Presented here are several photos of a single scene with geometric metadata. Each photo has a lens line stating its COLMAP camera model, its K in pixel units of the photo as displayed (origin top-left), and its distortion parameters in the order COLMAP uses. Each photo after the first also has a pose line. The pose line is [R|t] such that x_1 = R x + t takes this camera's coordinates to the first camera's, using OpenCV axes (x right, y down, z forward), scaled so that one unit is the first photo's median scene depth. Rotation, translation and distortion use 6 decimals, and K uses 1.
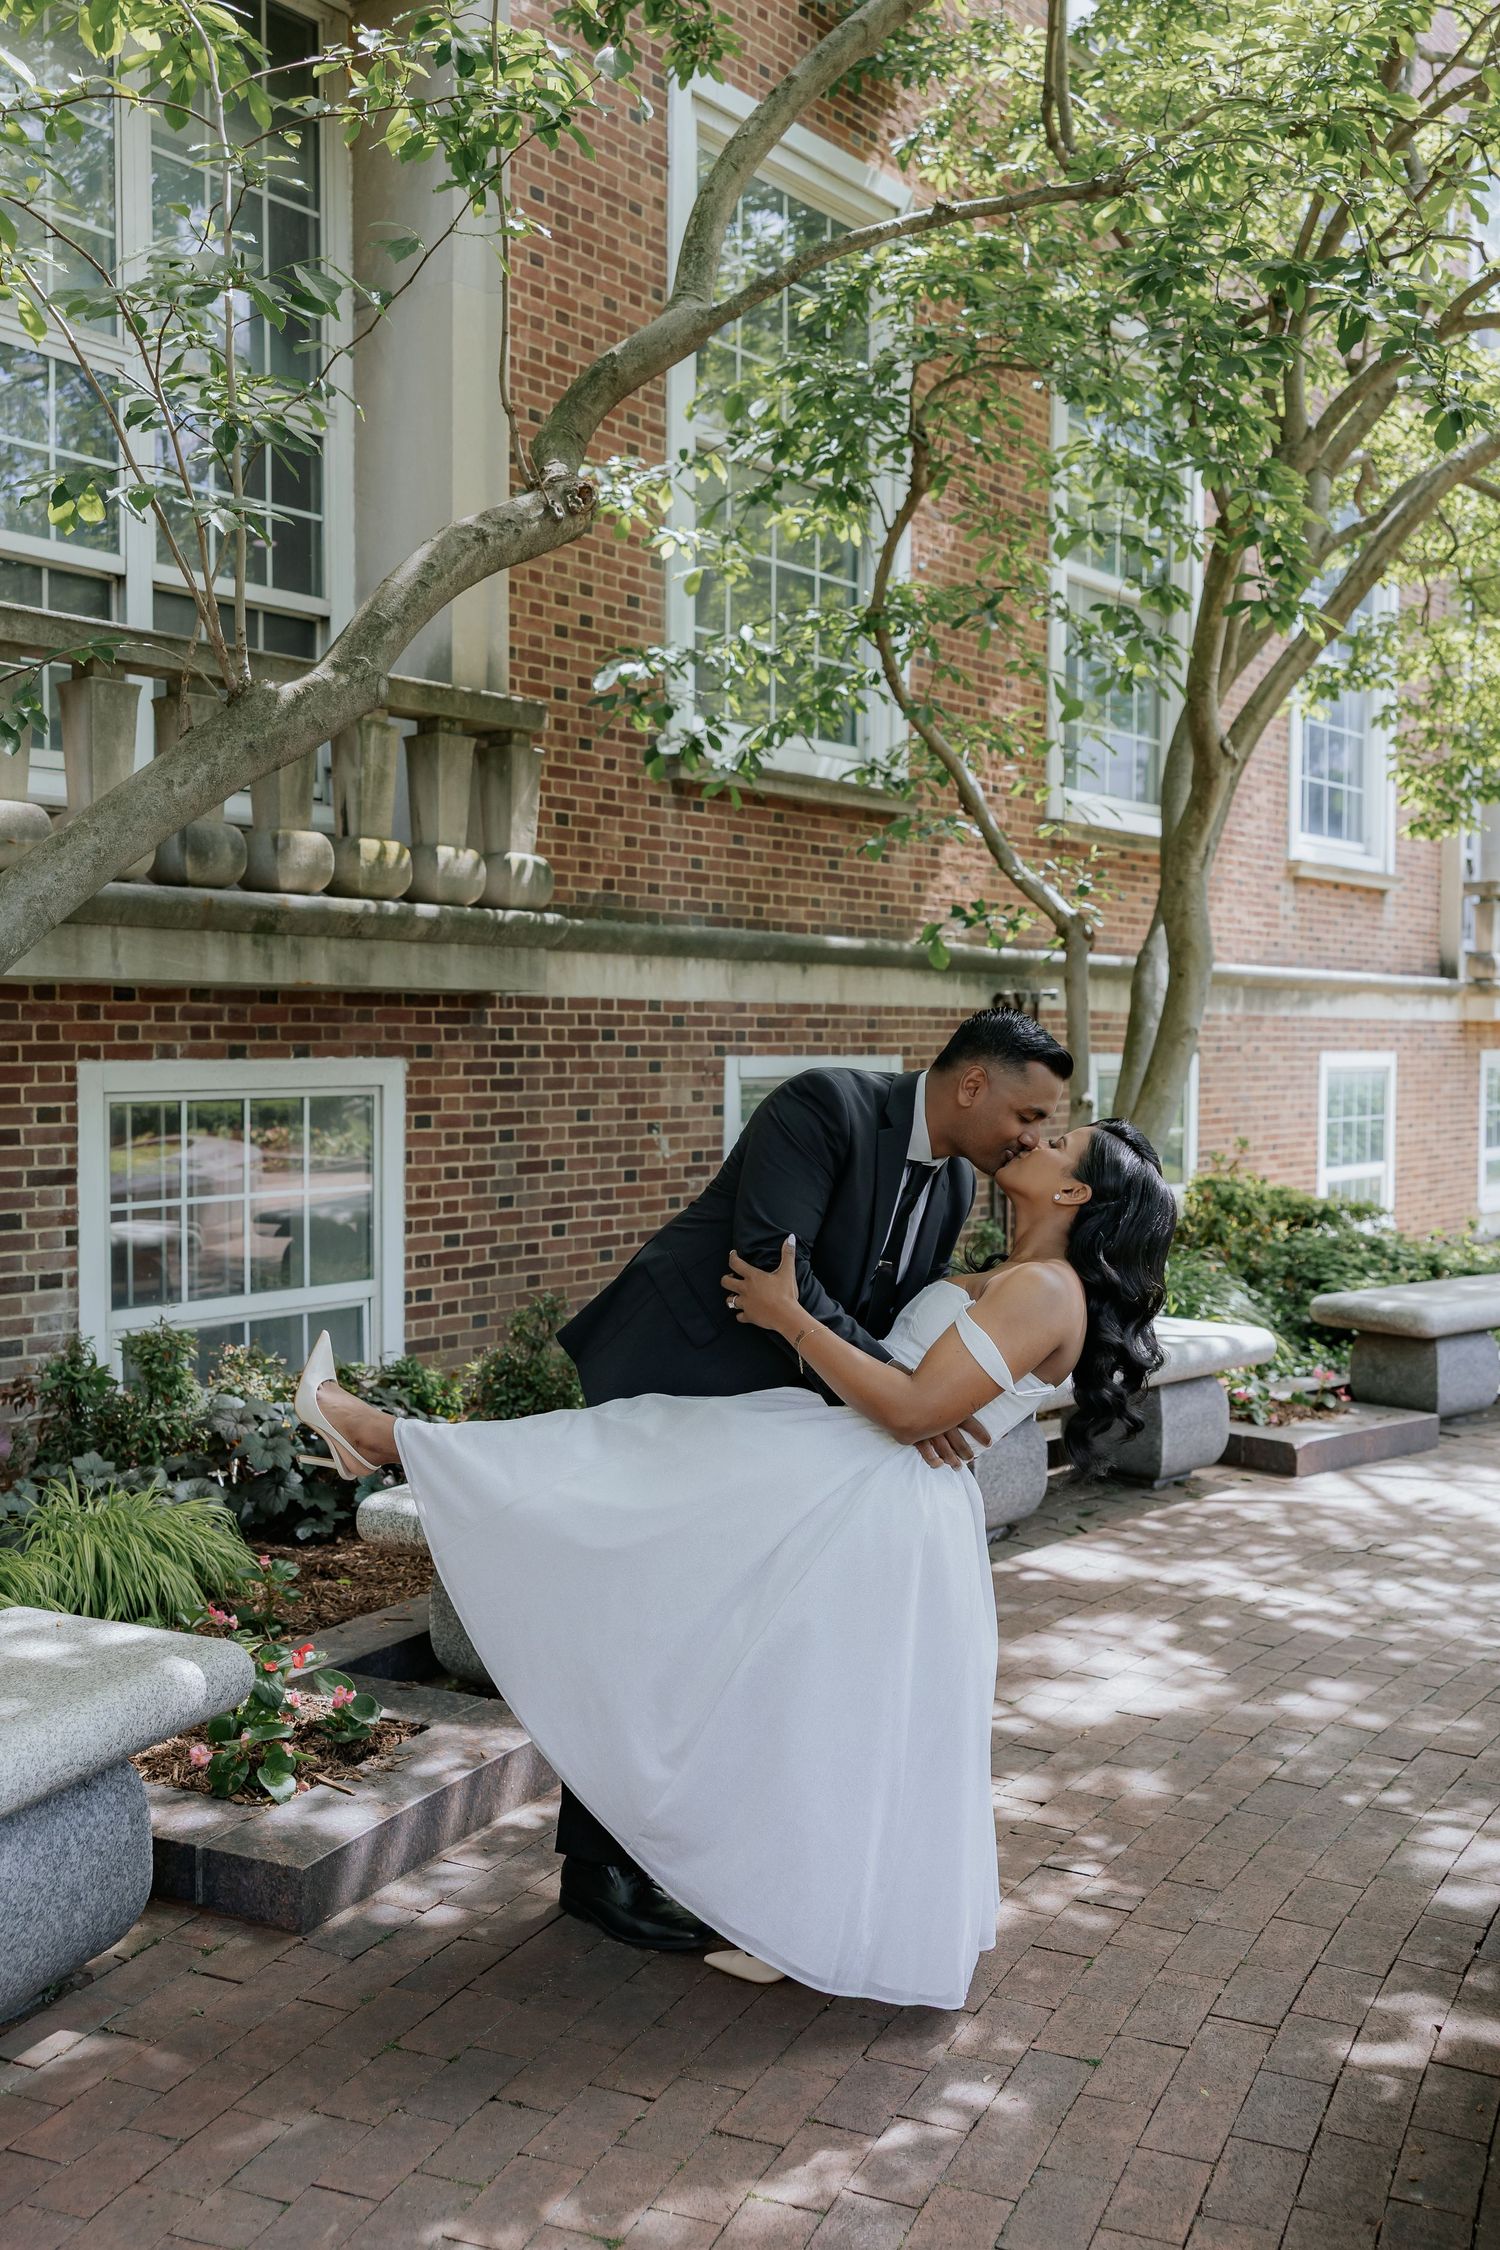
lens RADIAL K [[2052.7, 0, 665.1], [0, 2052.7, 1086.9], [0, 0, 1]] dist [0.001597, 0.004217]
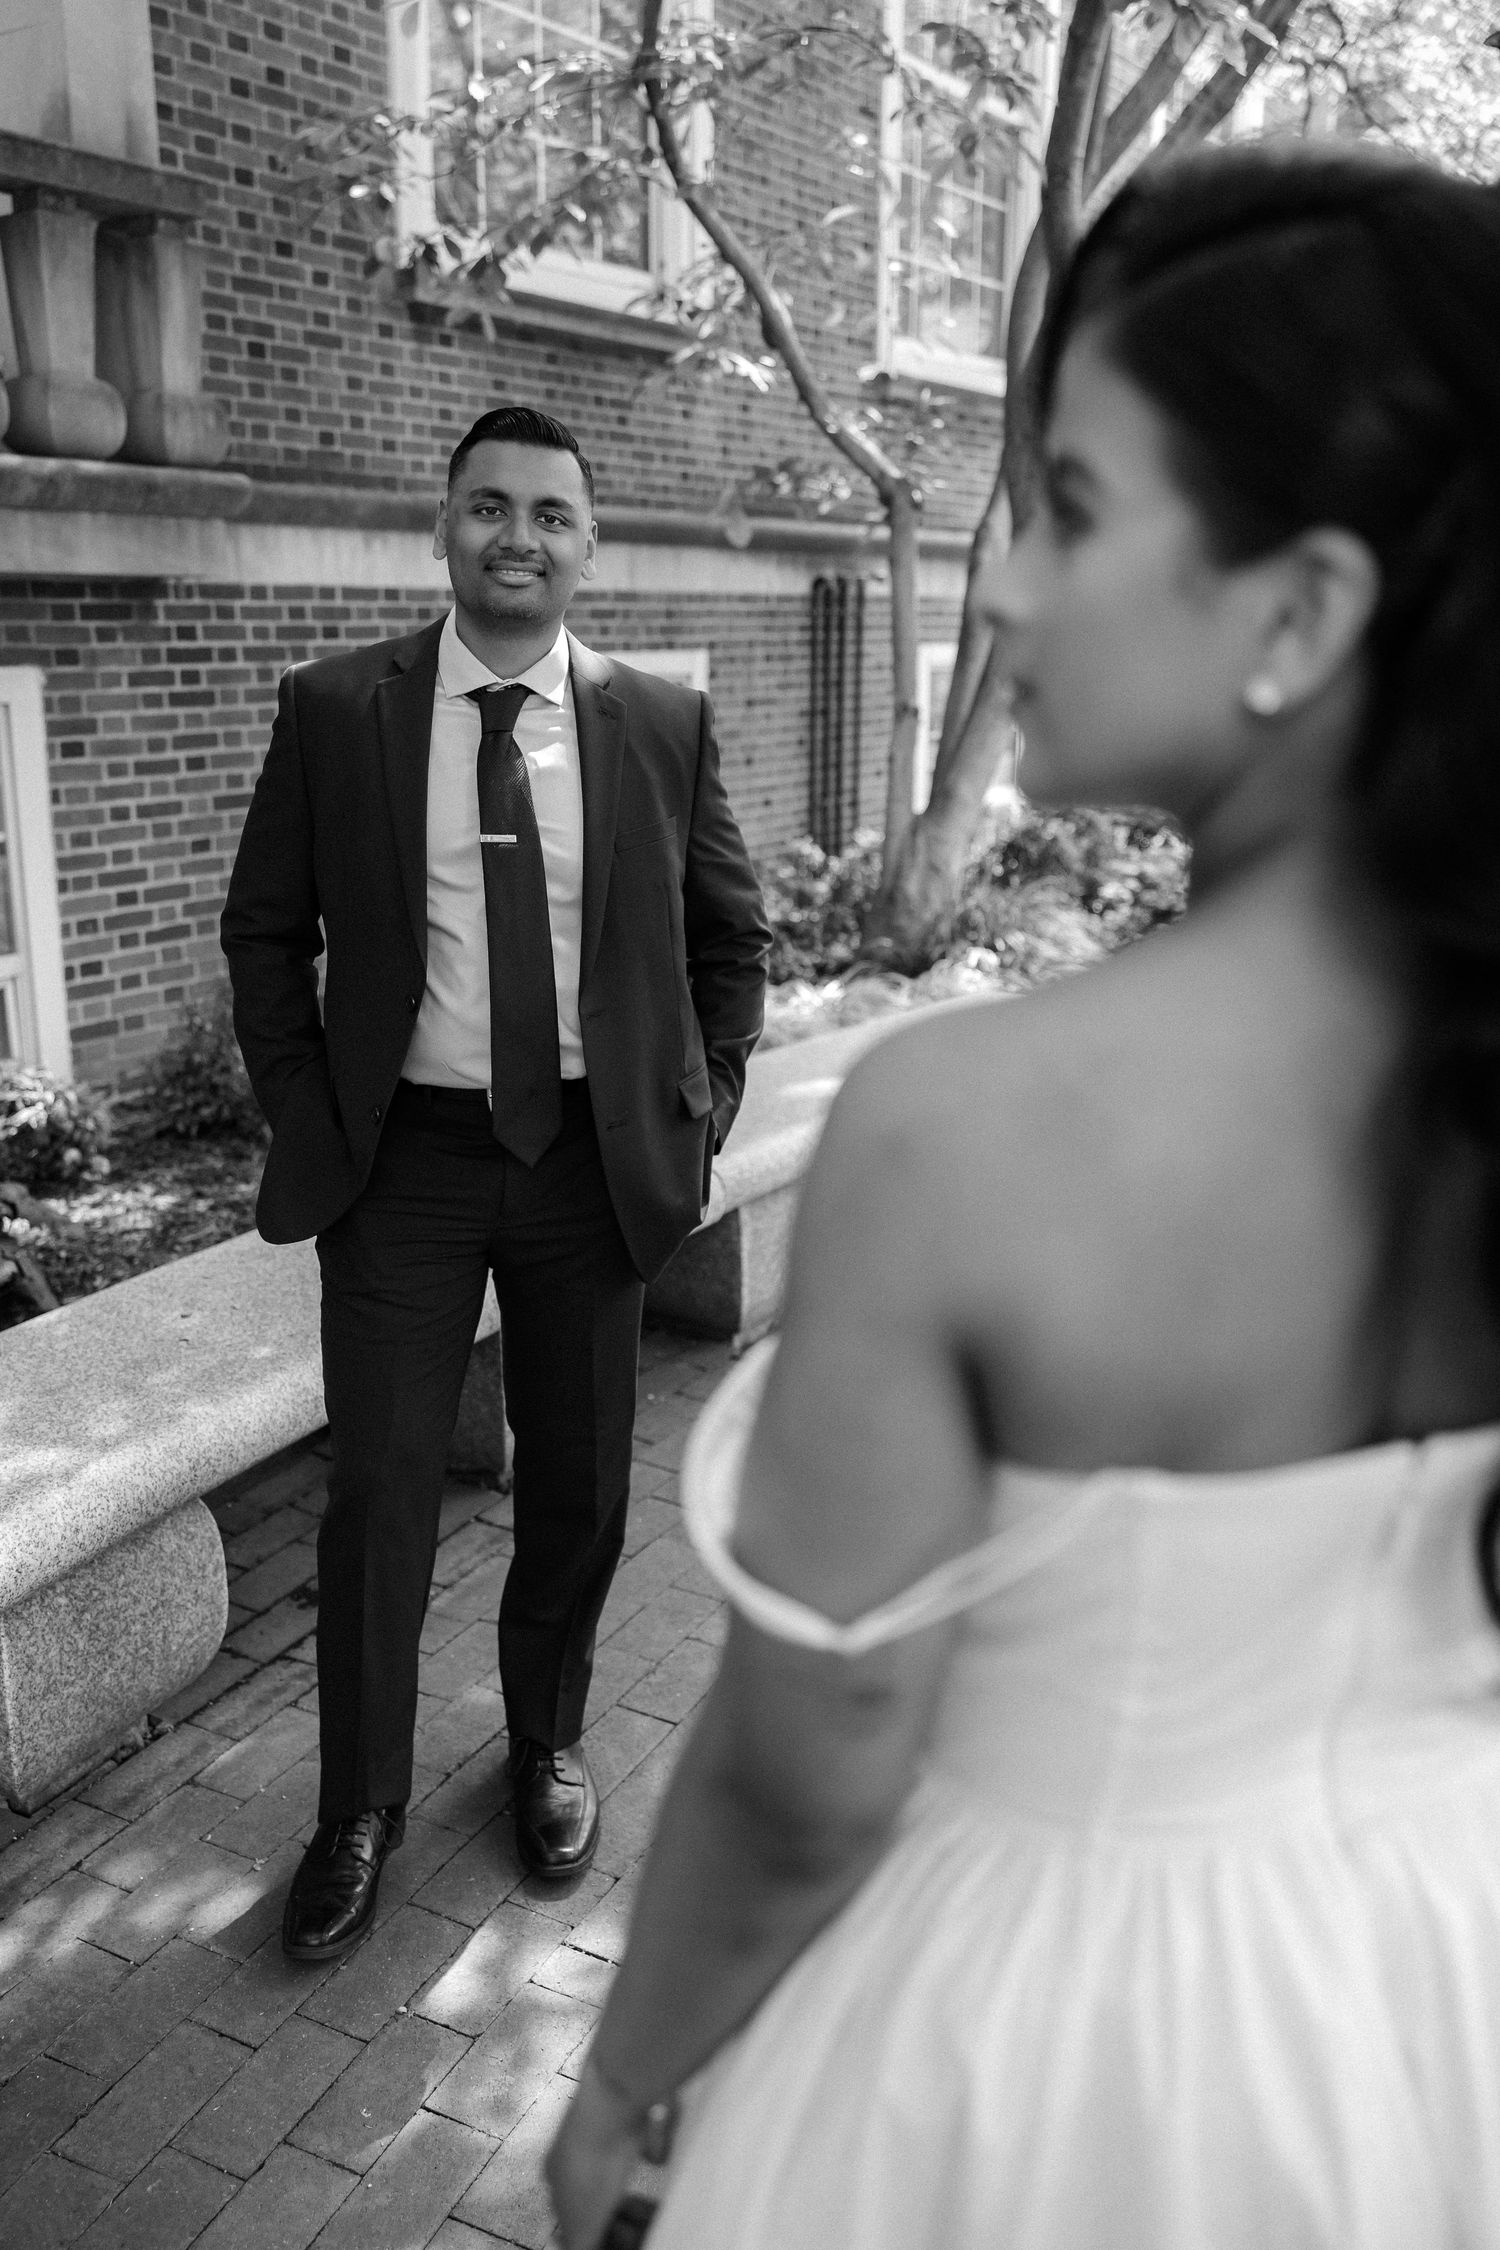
lens RADIAL K [[1862.4, 0, 705.5], [0, 1862.4, 1049.7], [0, 0, 1]] dist [0.011609, 0.008086]
pose [[0.996072, -0.027242, 0.084258, 0.055607], [0.009770, 0.979504, 0.201188, -0.011051], [-0.088012, -0.199574, 0.975922, 0.247111]]
